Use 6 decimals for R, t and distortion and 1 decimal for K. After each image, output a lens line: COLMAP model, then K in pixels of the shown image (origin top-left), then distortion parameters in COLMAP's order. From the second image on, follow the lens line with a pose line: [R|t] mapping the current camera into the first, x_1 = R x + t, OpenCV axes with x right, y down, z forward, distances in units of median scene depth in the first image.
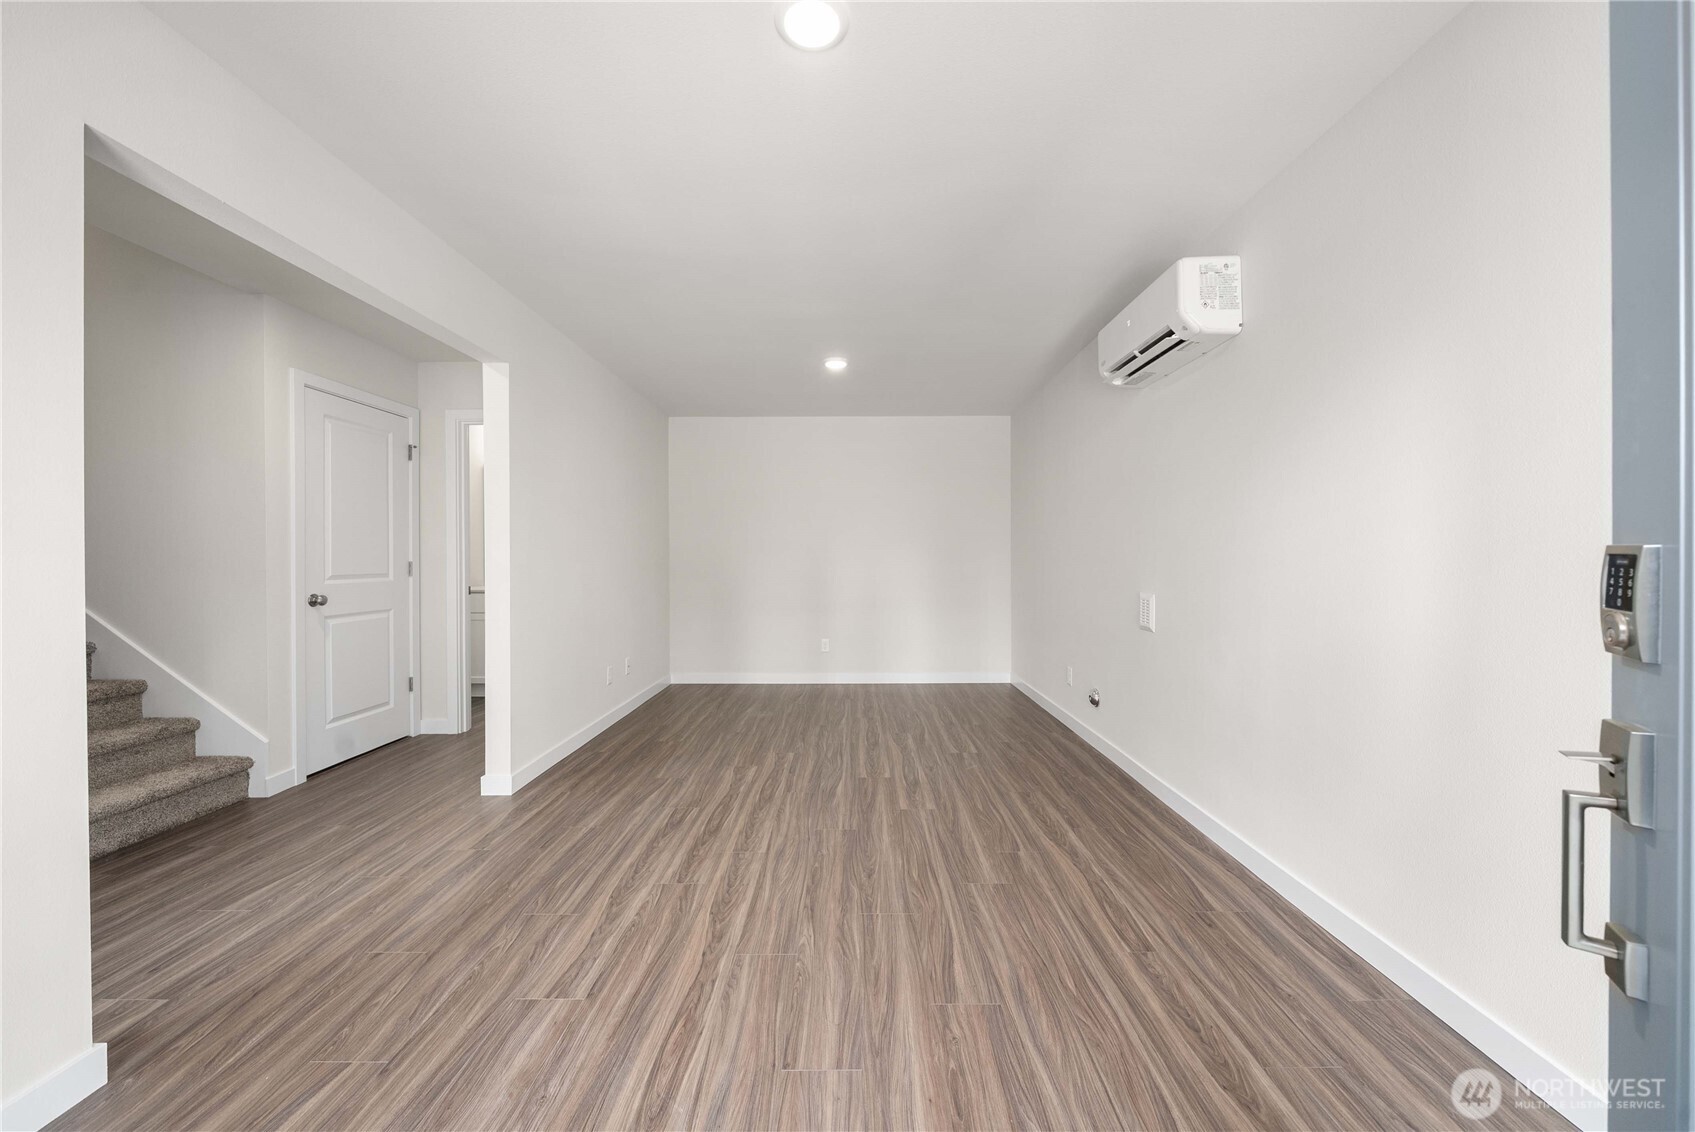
lens RADIAL K [[638.4, 0, 851.9], [0, 638.4, 562.9], [0, 0, 1]] dist [-0.007523, 0.001179]
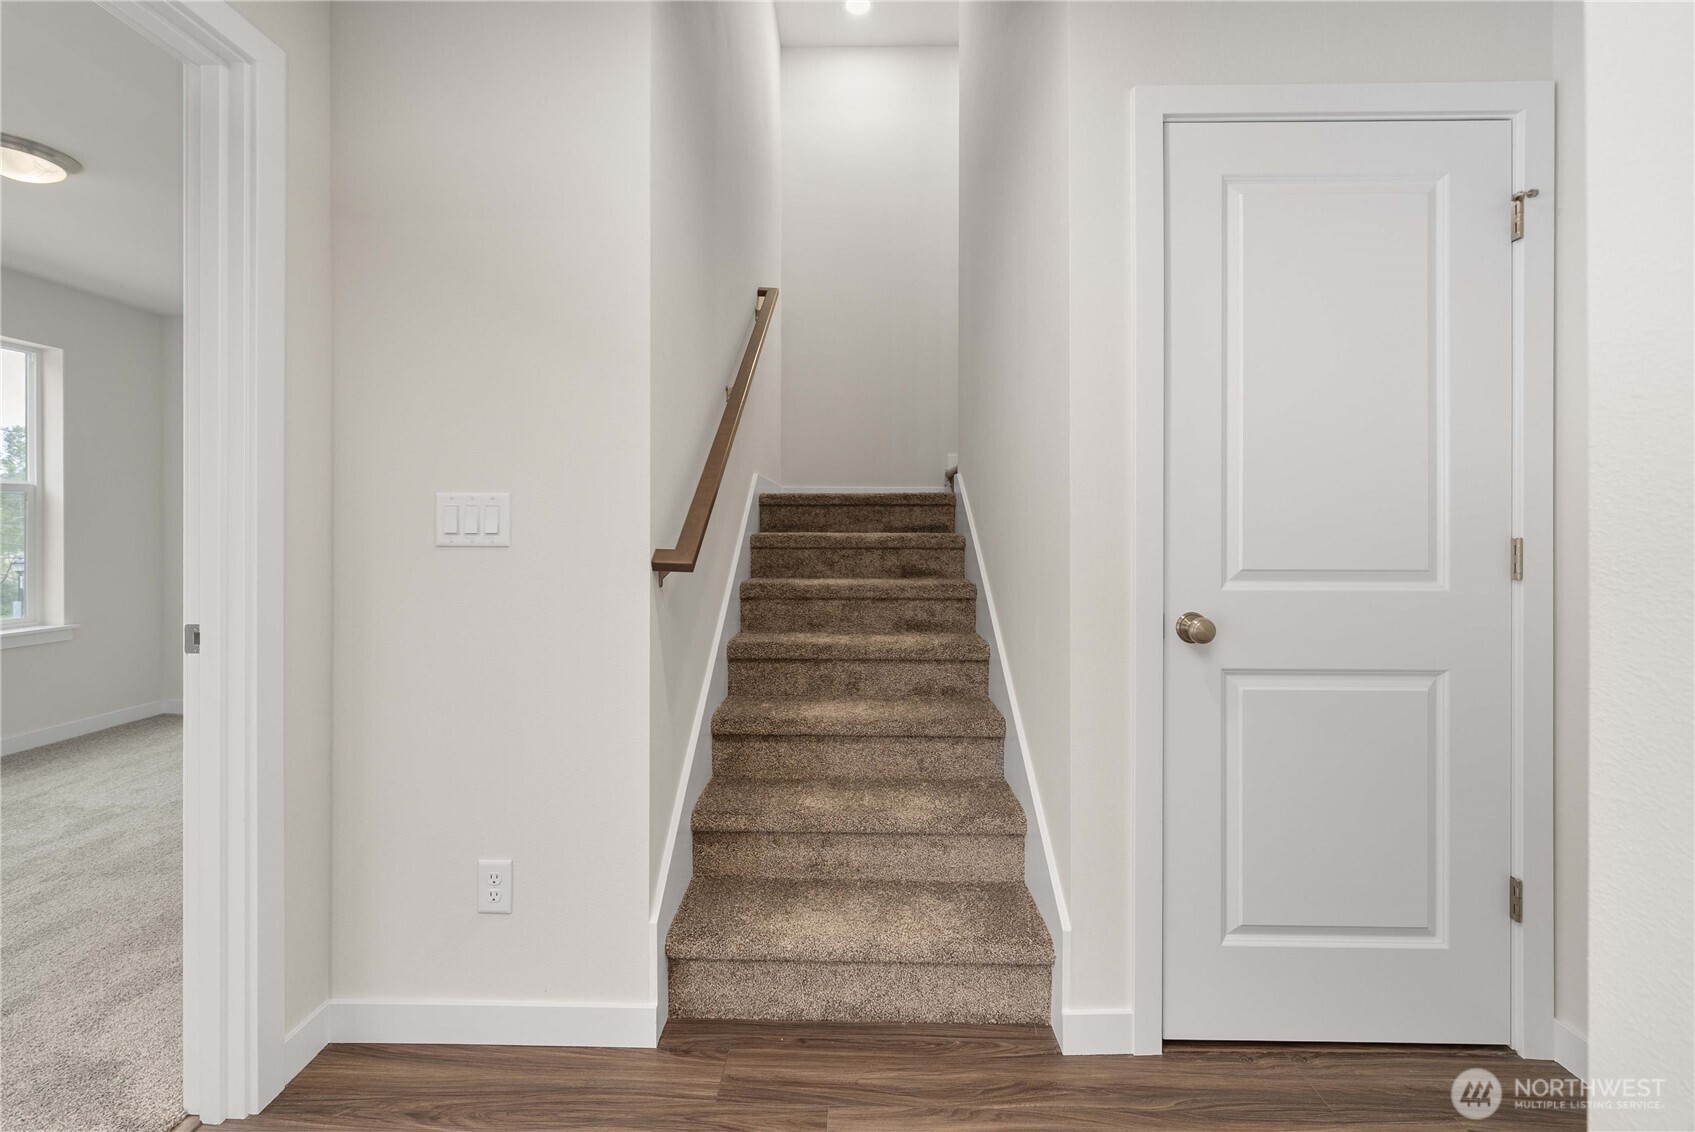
lens RADIAL K [[693.2, 0, 852.5], [0, 693.2, 523.6], [0, 0, 1]] dist [0.000121, -0.000349]
pose [[-0.002778, 0.001033, -0.999996, -0.396407], [-0.009204, 0.999957, 0.001059, -0.008572], [0.999954, 0.009207, -0.002768, 0.791942]]
